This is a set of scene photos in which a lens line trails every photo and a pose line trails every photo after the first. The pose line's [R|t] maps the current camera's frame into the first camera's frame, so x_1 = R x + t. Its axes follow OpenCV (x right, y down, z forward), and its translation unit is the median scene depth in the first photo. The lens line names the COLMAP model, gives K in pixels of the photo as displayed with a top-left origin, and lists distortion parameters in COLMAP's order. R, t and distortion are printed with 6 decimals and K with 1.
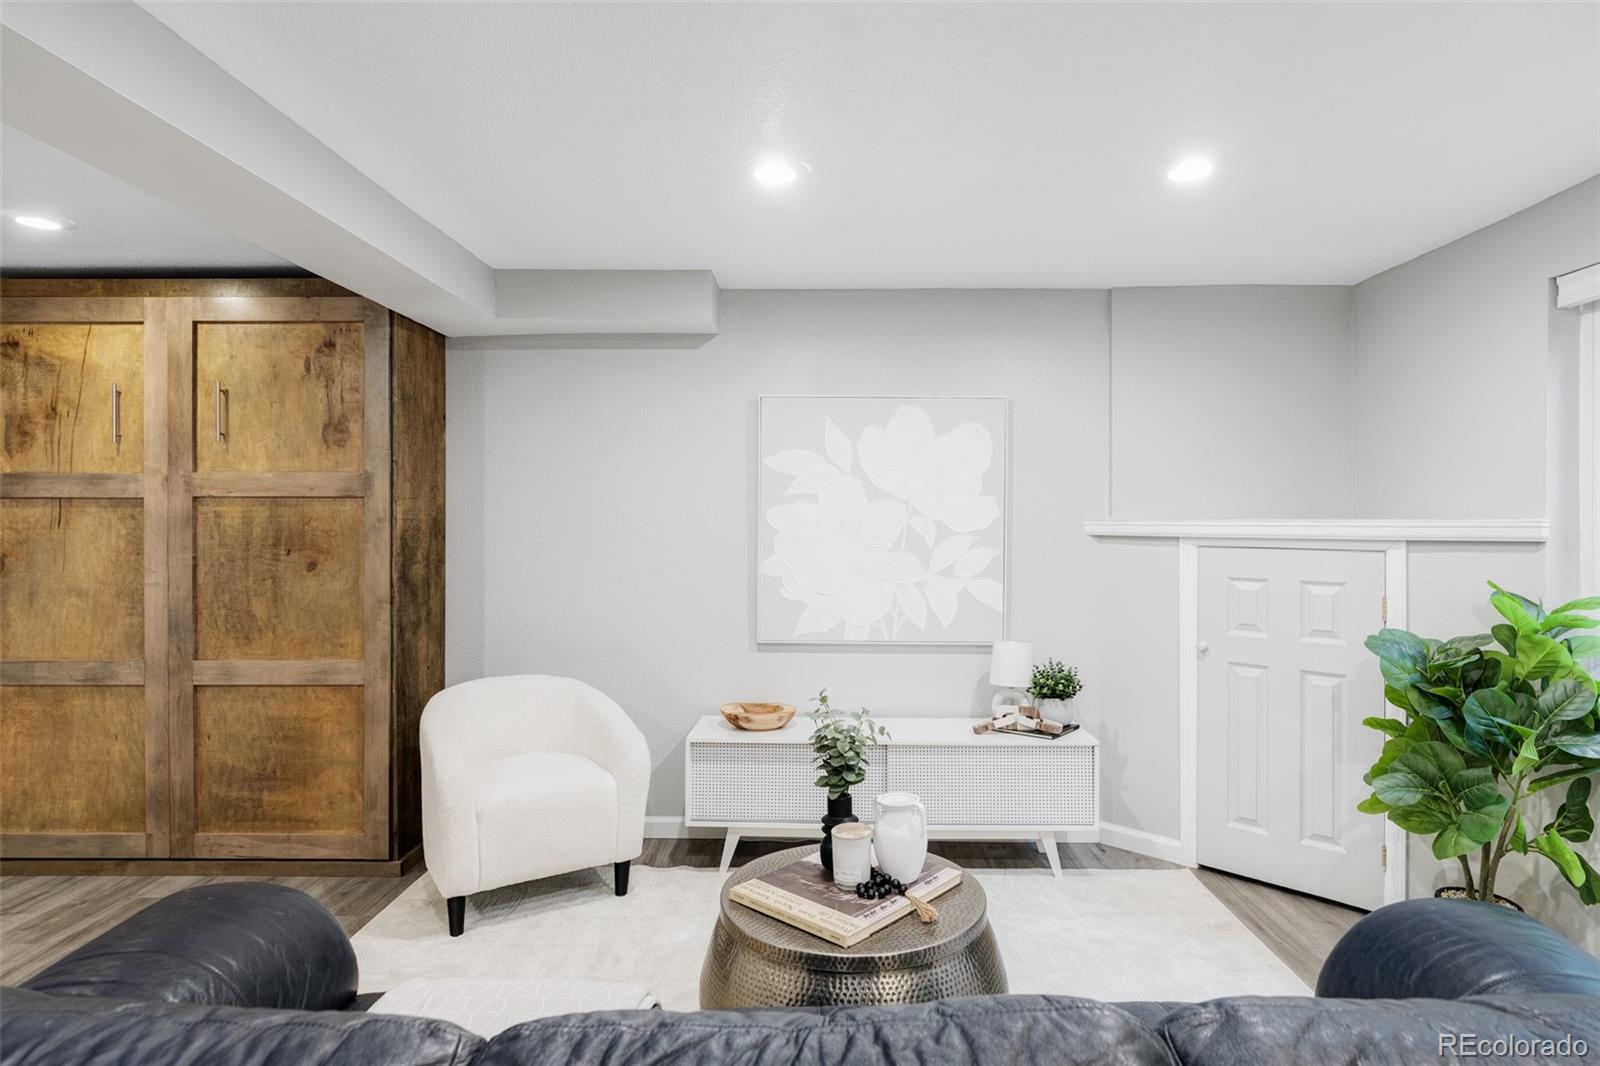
lens RADIAL K [[876.7, 0, 804.6], [0, 876.7, 521.2], [0, 0, 1]] dist [0.002892, 0.001357]
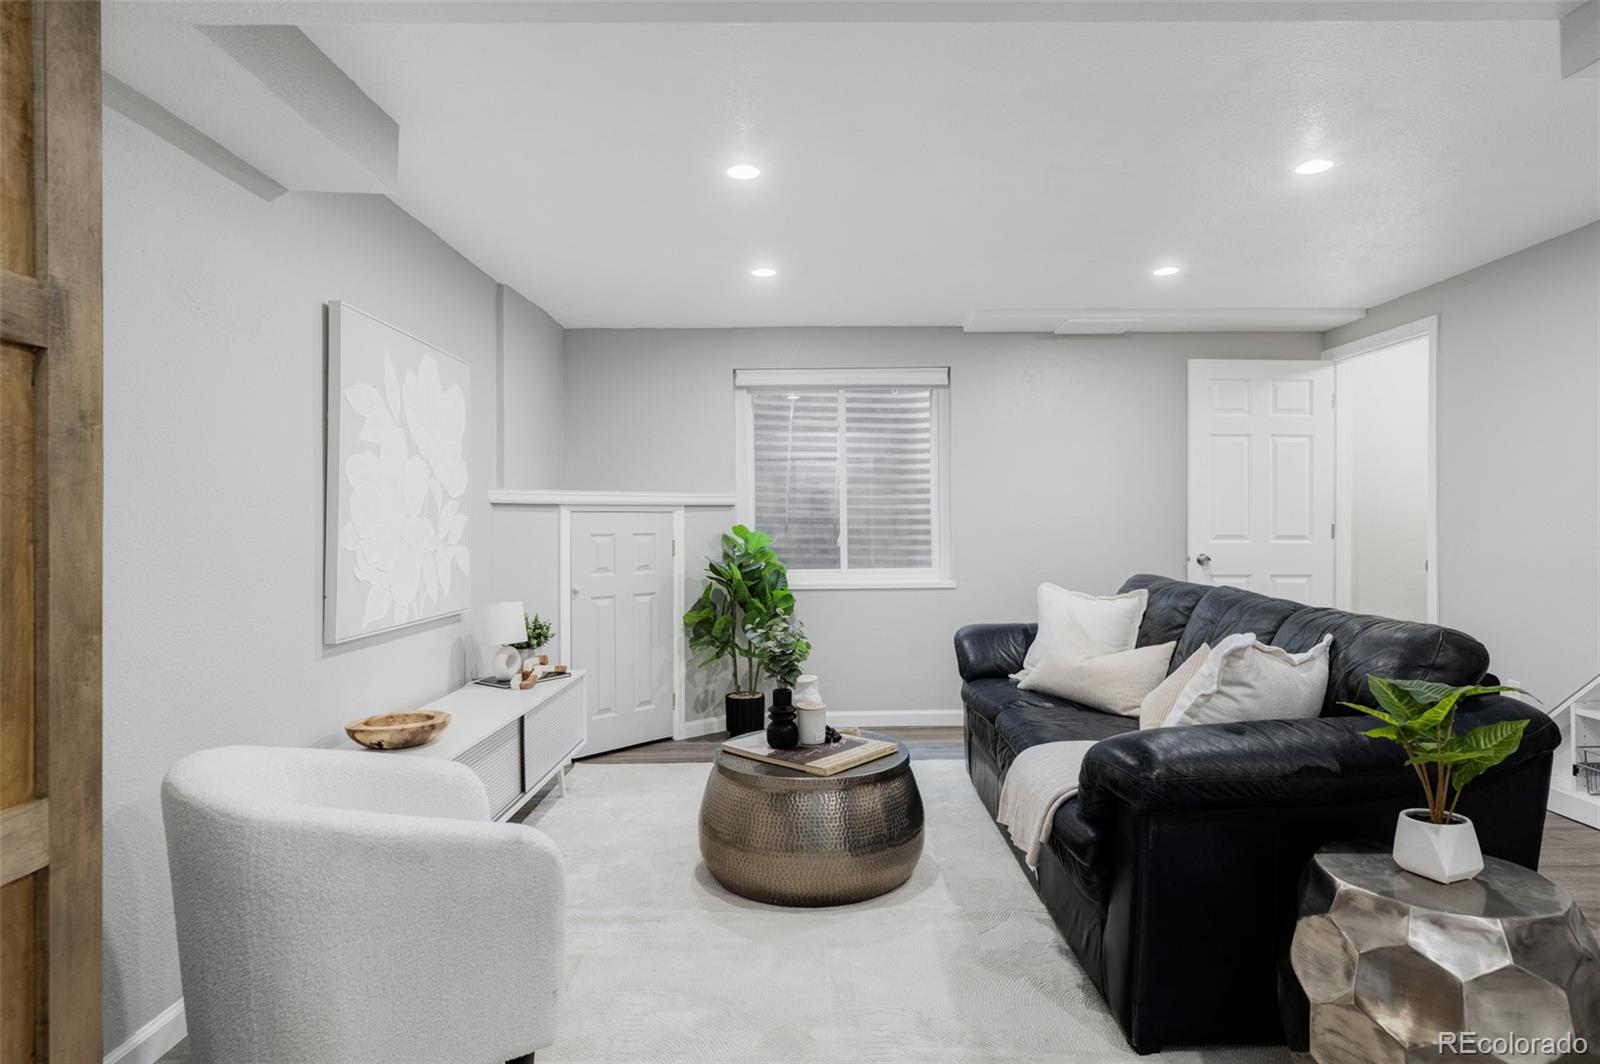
lens RADIAL K [[868.0, 0, 800.0], [0, 868.0, 532.0], [0, 0, 1]] dist [-0.001117, -0.000574]
pose [[-0.006709, -0.017590, 0.999823, -0.833951], [0.005013, 0.999832, 0.017624, 0.038646], [-0.999965, 0.005130, -0.006620, 0.672298]]
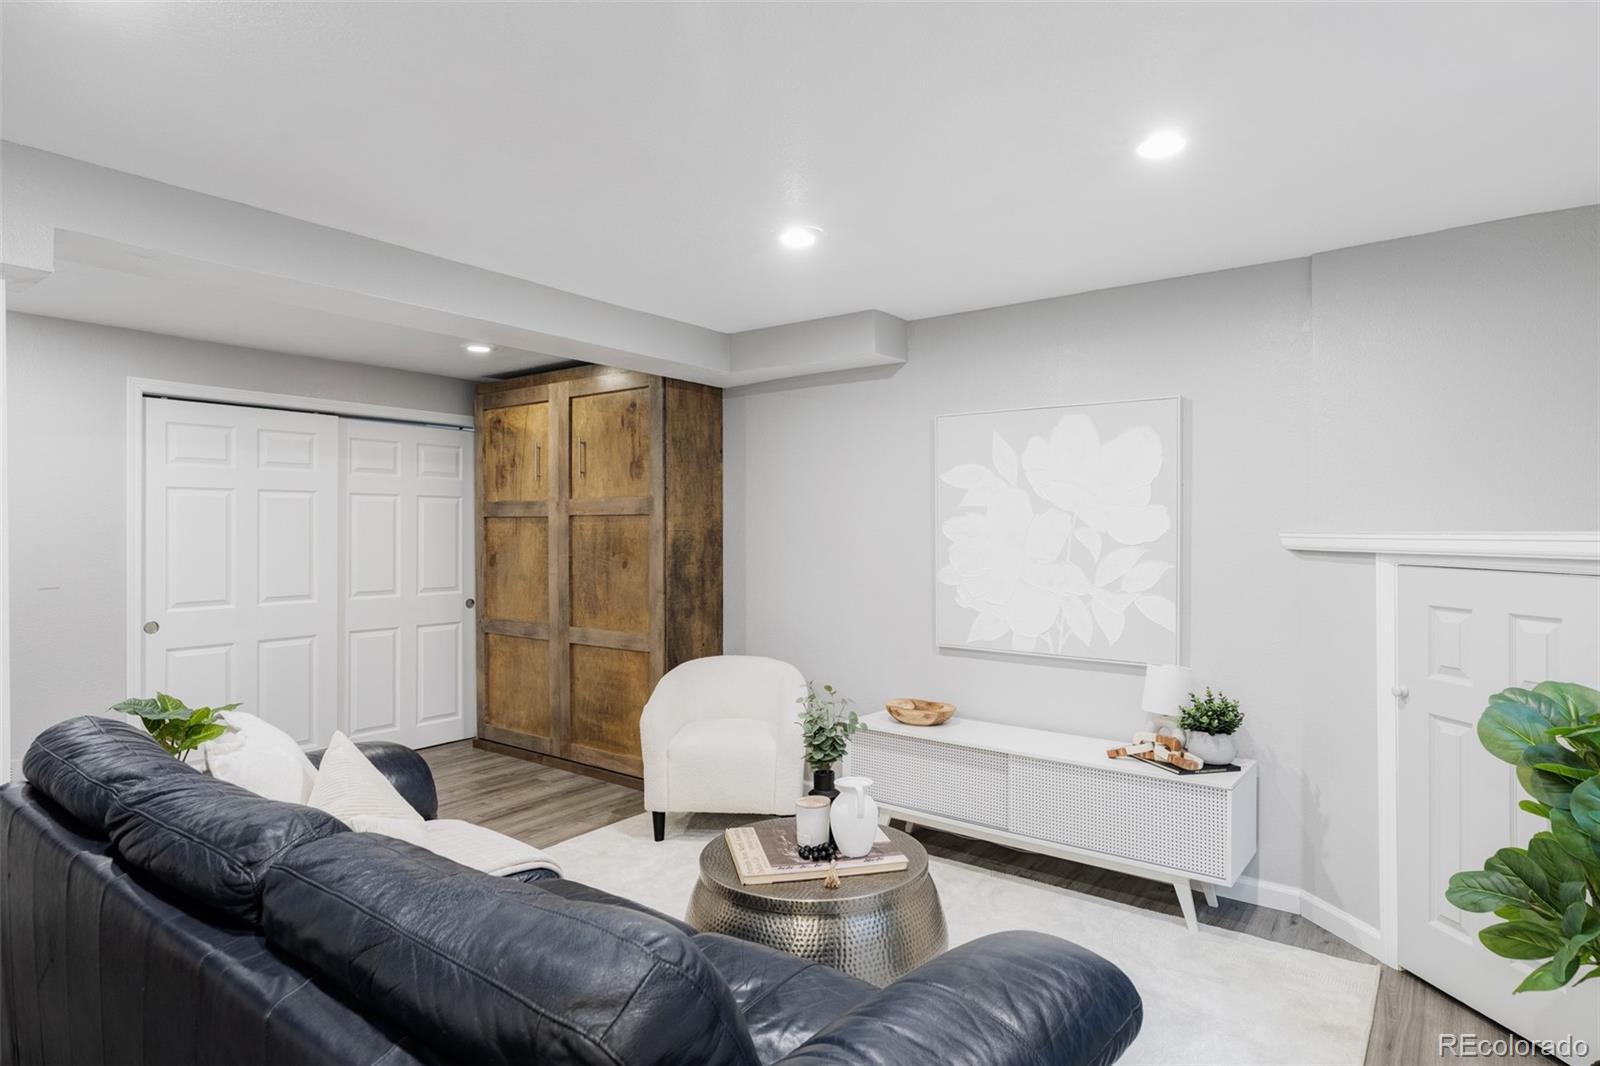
lens RADIAL K [[868.0, 0, 800.0], [0, 868.0, 533.0], [0, 0, 1]] dist [-0.001117, -0.000574]
pose [[0.808503, 0.001512, -0.588490, 0.474476], [-0.002359, 0.999997, -0.000673, 0.001635], [0.588488, 0.001932, 0.808504, 0.046473]]
